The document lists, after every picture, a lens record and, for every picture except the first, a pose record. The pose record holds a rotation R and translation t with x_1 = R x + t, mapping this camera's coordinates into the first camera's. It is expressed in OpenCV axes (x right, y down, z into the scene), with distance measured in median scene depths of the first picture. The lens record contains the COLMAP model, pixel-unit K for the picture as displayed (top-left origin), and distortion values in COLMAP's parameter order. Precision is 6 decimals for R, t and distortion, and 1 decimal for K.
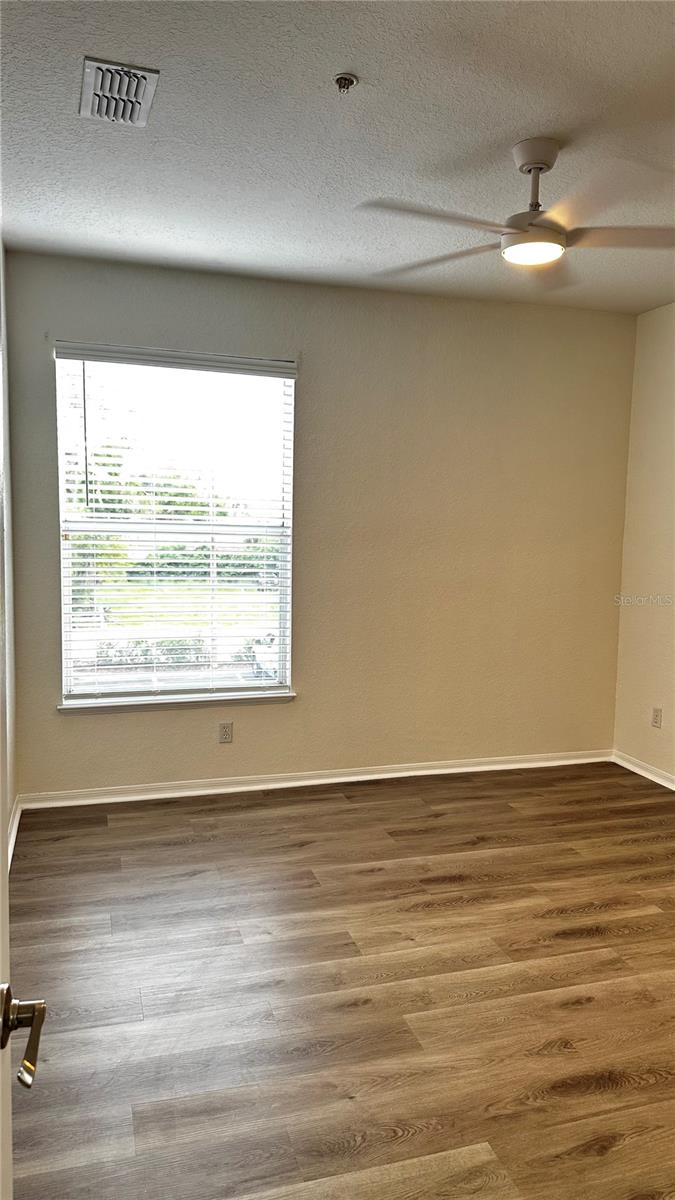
lens RADIAL K [[822.9, 0, 337.5], [0, 822.9, 600.0], [0, 0, 1]] dist [0.000350, -0.028281]
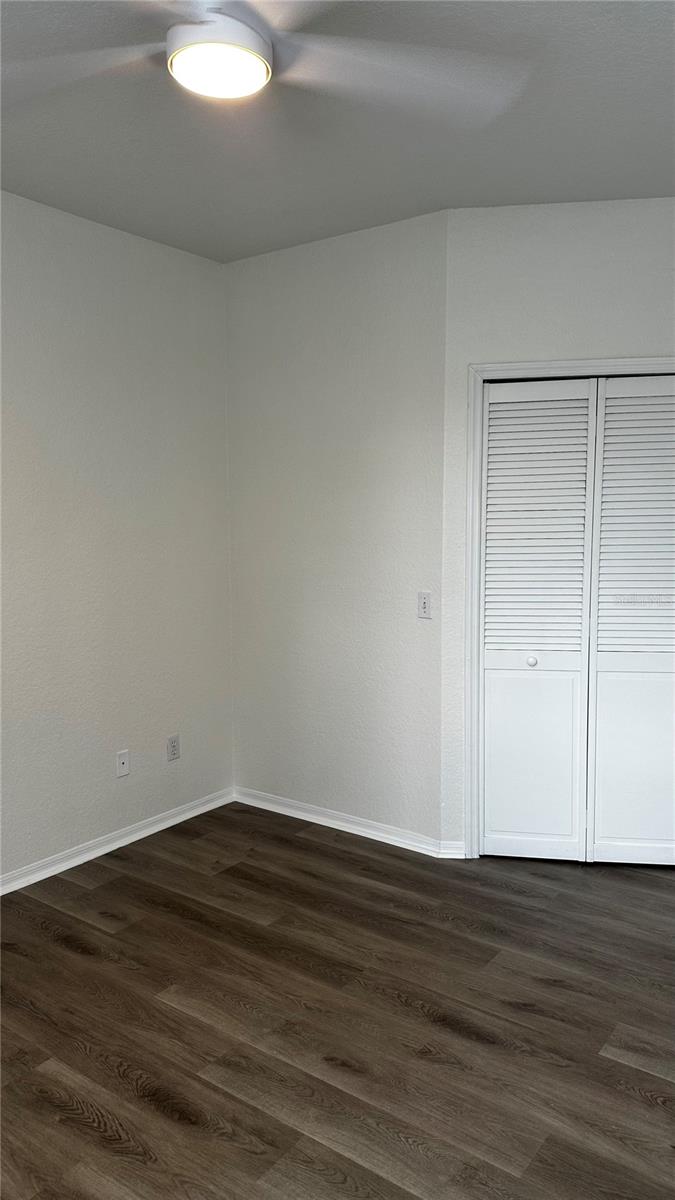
lens RADIAL K [[822.9, 0, 337.5], [0, 822.9, 600.0], [0, 0, 1]] dist [0.000350, -0.028281]
pose [[-0.587792, -0.093264, 0.803619, -0.381593], [0.083657, 0.981001, 0.175039, -0.157010], [-0.804675, 0.170115, -0.568822, 1.511390]]
